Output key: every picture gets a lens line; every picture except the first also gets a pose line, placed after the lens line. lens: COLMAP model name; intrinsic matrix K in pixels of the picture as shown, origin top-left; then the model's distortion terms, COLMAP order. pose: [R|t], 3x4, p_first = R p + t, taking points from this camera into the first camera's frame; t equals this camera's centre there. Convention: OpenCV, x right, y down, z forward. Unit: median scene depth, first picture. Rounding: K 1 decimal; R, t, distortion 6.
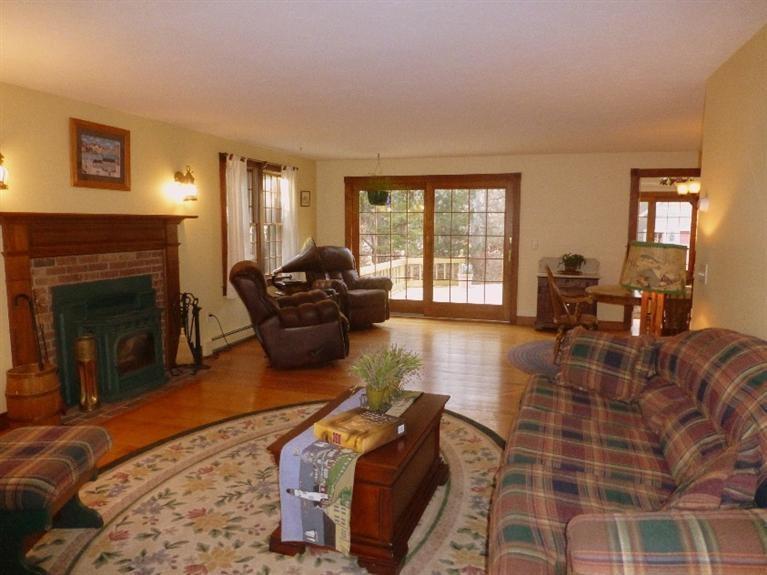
lens RADIAL K [[554.9, 0, 385.9], [0, 554.9, 286.8], [0, 0, 1]] dist [-0.010819, -0.004010]
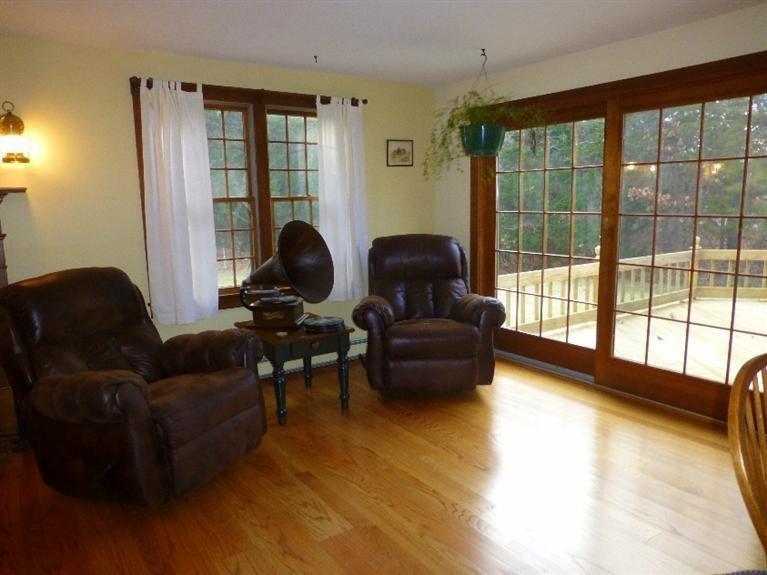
lens RADIAL K [[555.1, 0, 388.7], [0, 555.1, 287.6], [0, 0, 1]] dist [-0.039427, 0.027628]
pose [[0.807584, 0.075398, -0.584913, 0.213883], [-0.047117, 0.996872, 0.063448, -0.054230], [0.587867, -0.023681, 0.808611, 0.527825]]
